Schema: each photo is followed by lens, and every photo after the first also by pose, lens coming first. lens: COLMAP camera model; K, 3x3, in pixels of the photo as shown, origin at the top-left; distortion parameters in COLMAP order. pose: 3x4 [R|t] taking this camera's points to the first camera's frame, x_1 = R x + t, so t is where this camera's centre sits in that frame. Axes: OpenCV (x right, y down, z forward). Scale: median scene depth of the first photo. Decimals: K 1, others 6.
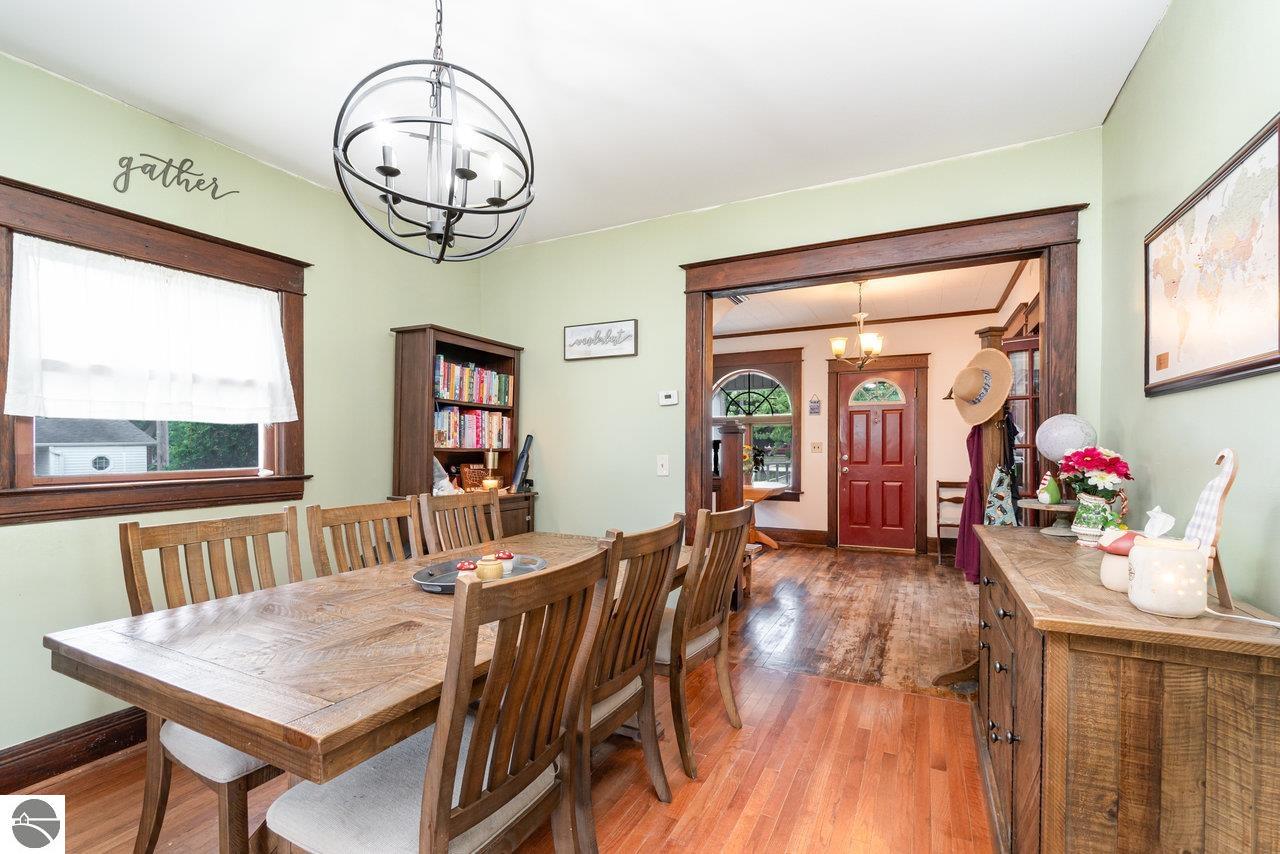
lens RADIAL K [[561.9, 0, 651.3], [0, 561.9, 450.7], [0, 0, 1]] dist [-0.002676, 0.000586]
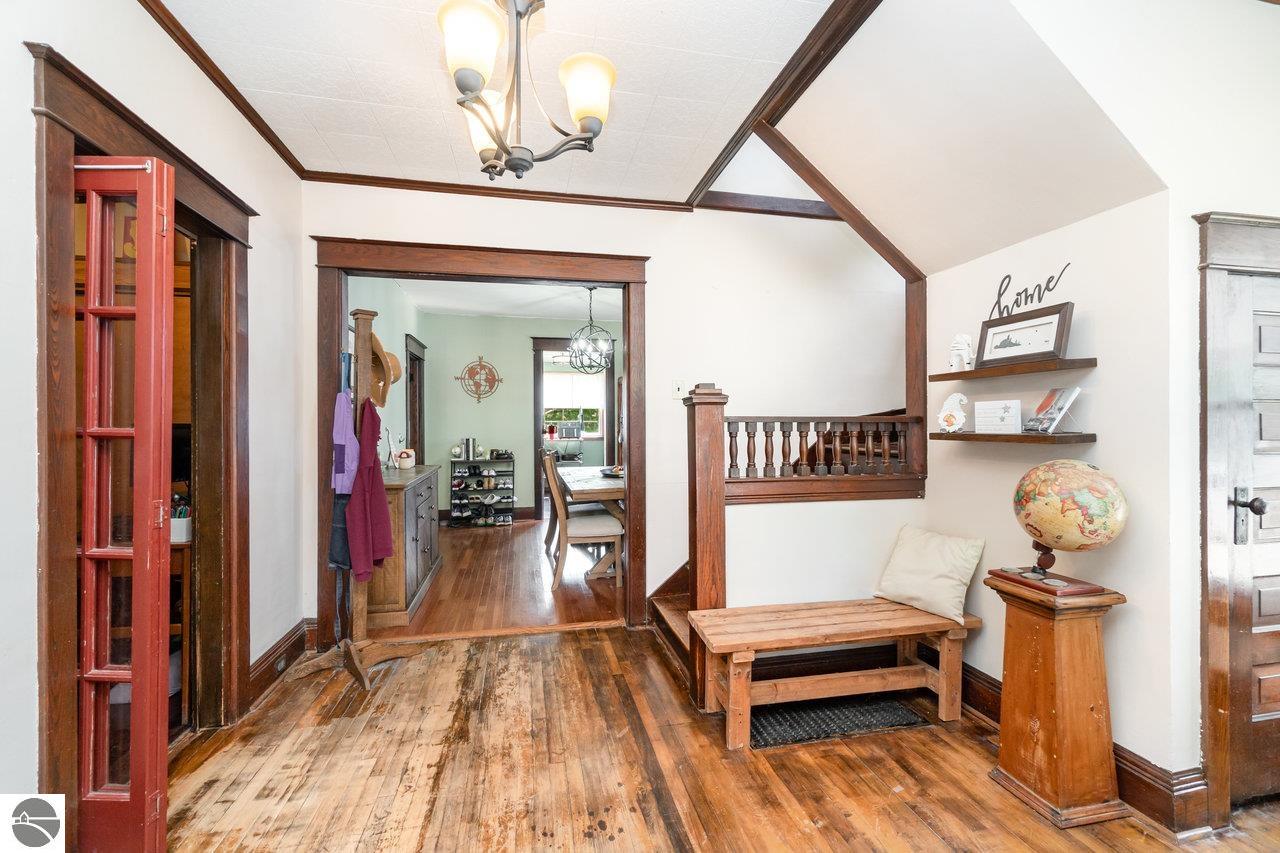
lens RADIAL K [[561.9, 0, 646.7], [0, 561.9, 425.4], [0, 0, 1]] dist [-0.002676, 0.000586]
pose [[-0.784659, 0.010750, -0.619834, 0.514685], [0.001713, 0.999883, 0.015173, -0.018169], [0.619925, 0.010844, -0.784586, 1.309433]]
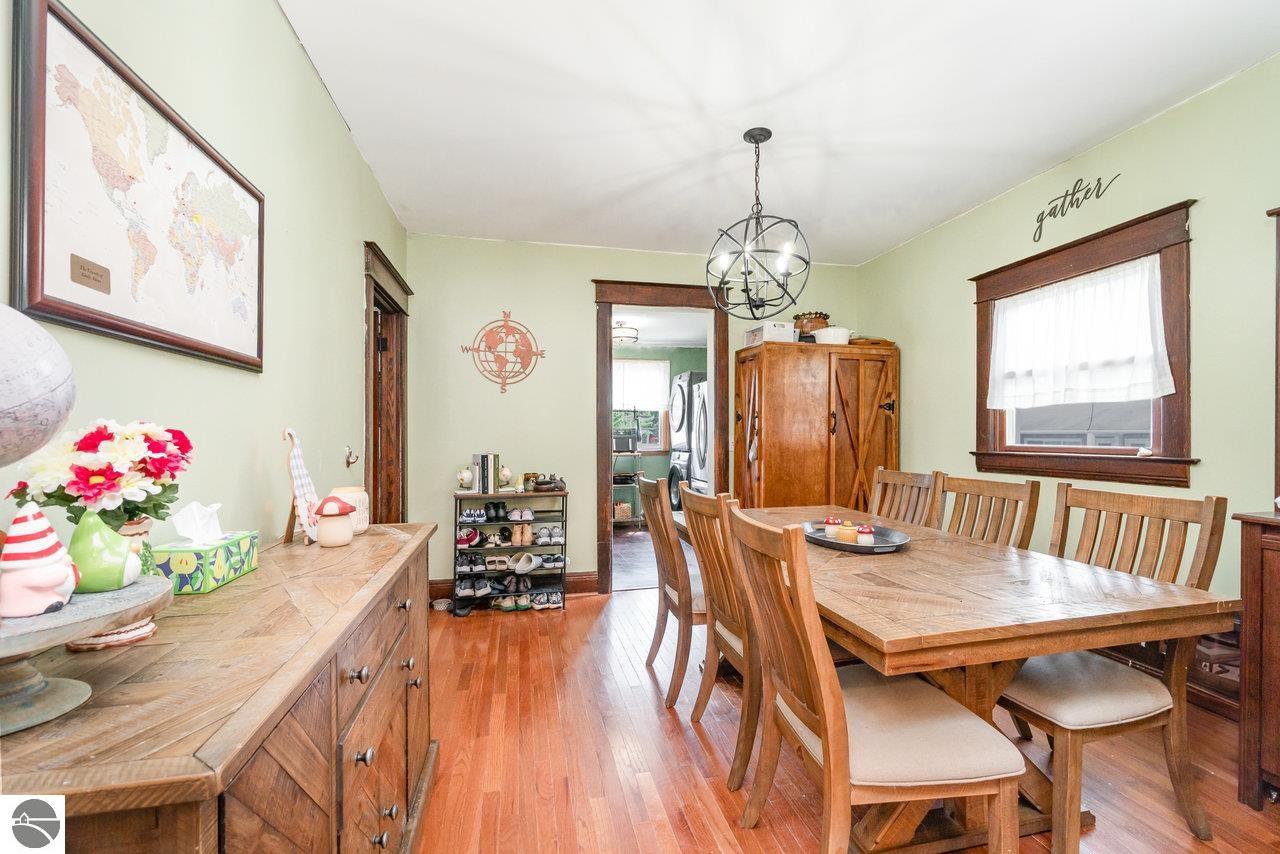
lens RADIAL K [[561.9, 0, 641.7], [0, 561.9, 431.9], [0, 0, 1]] dist [-0.002676, 0.000586]
pose [[-0.787125, 0.004789, -0.616775, 0.298912], [0.000993, 0.999978, 0.006497, -0.000976], [0.616792, 0.004502, -0.787113, 0.659035]]
